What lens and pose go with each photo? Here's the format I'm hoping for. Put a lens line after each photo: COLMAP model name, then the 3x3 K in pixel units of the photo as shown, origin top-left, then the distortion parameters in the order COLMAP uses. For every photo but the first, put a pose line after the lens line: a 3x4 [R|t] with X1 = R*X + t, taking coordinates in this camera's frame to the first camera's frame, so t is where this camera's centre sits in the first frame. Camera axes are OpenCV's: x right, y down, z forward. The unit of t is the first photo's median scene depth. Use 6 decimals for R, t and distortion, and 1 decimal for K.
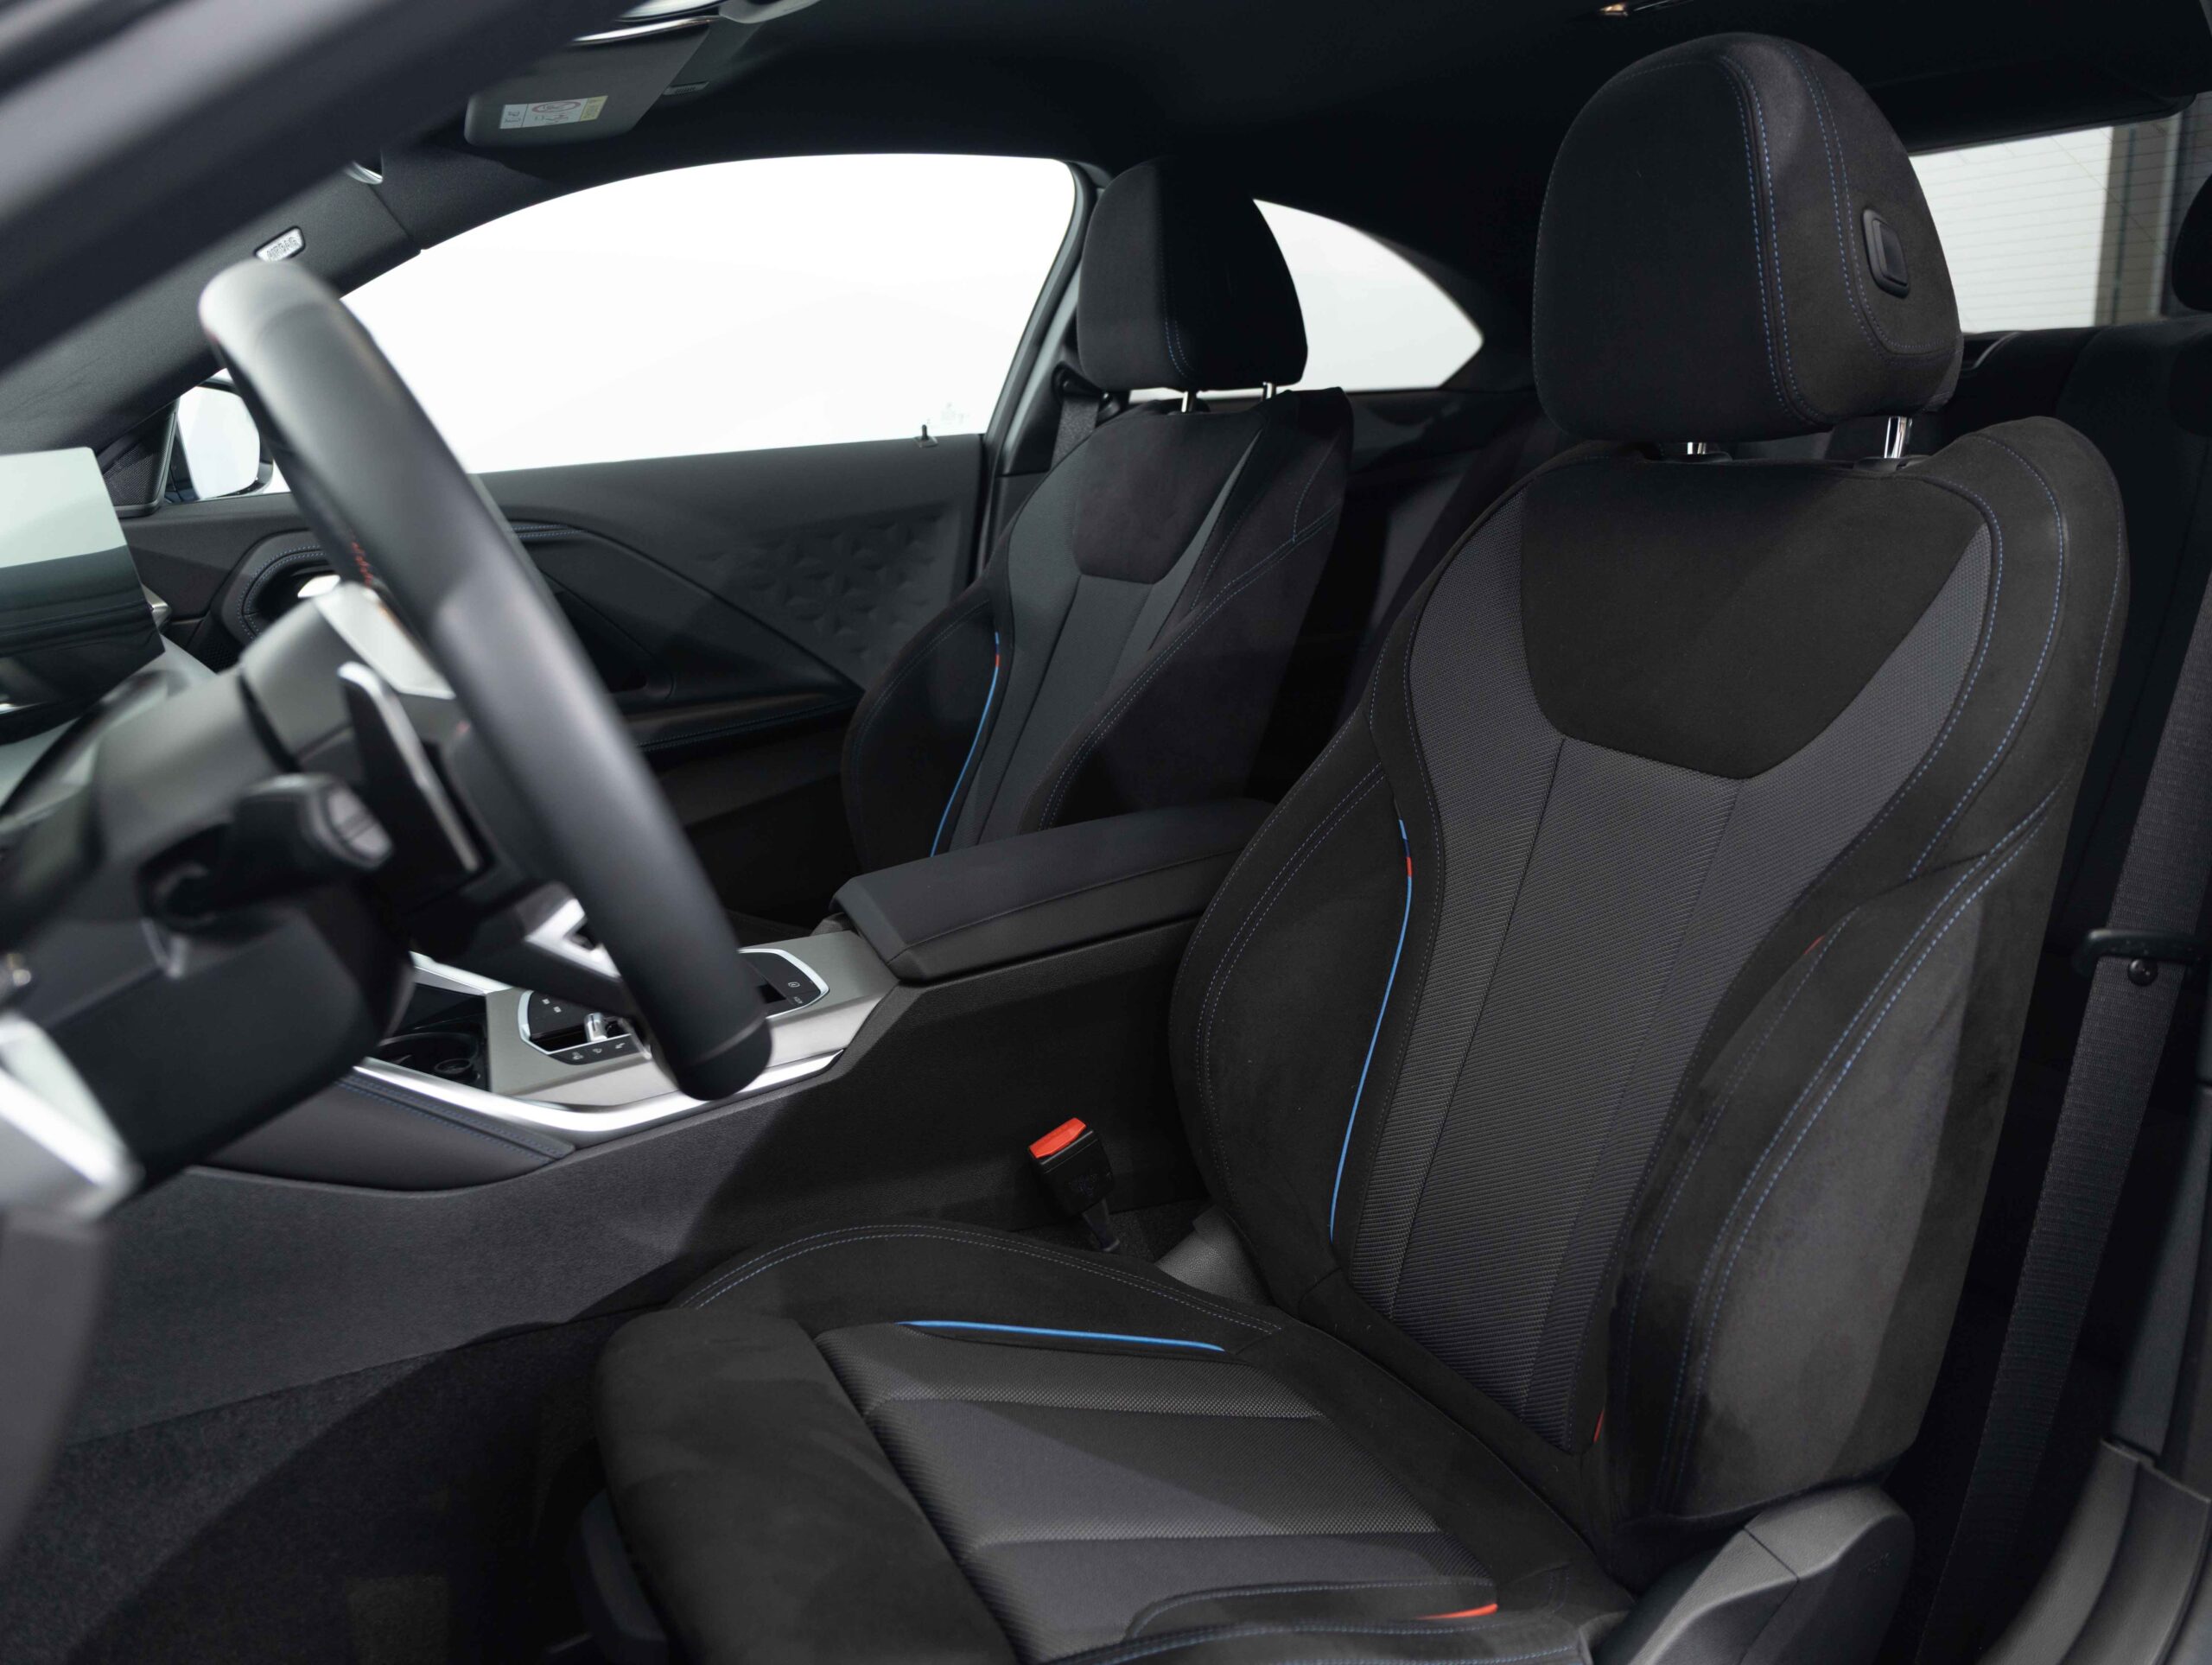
lens RADIAL K [[1682.5, 0, 1096.9], [0, 1682.5, 820.1], [0, 0, 1]] dist [0.001701, -0.047500]
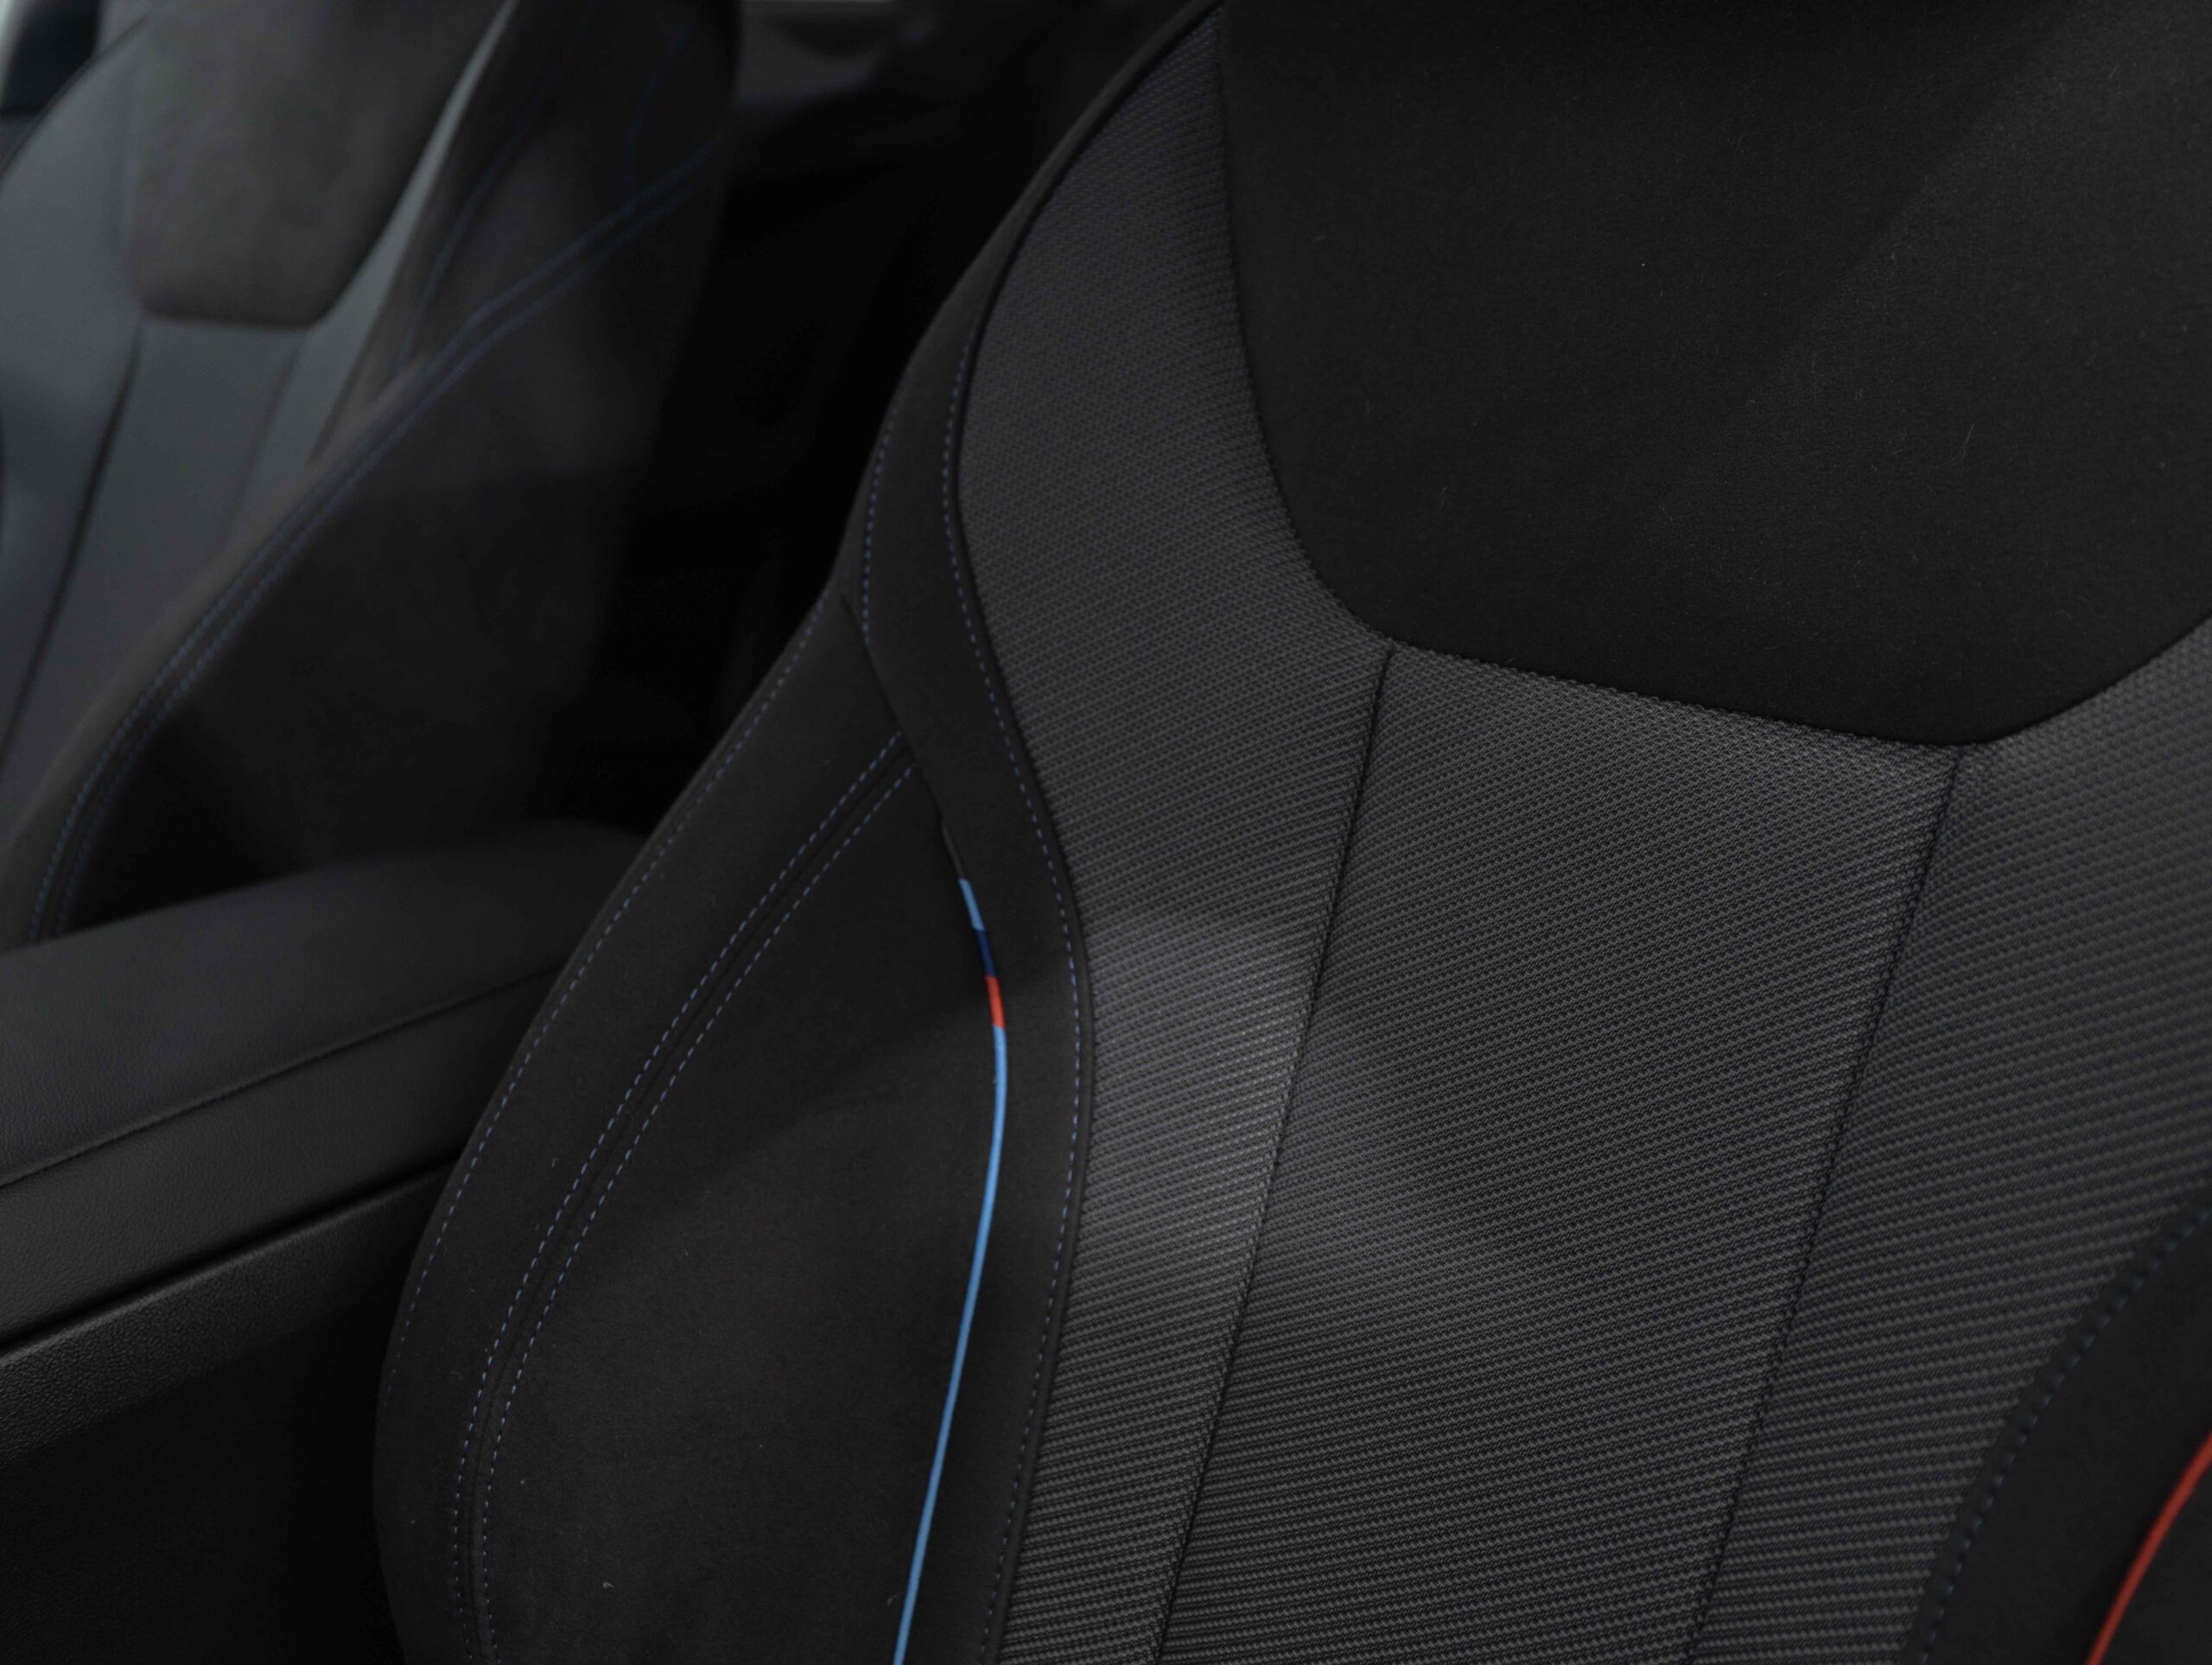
lens RADIAL K [[2175.8, 0, 1106.0], [0, 2175.8, 832.5], [0, 0, 1]] dist [0.038418, 0.004991]
pose [[0.949167, -0.074820, 0.305751, 0.059808], [0.062338, 0.996782, 0.050399, -0.033723], [-0.308538, -0.028777, 0.950777, 0.514663]]
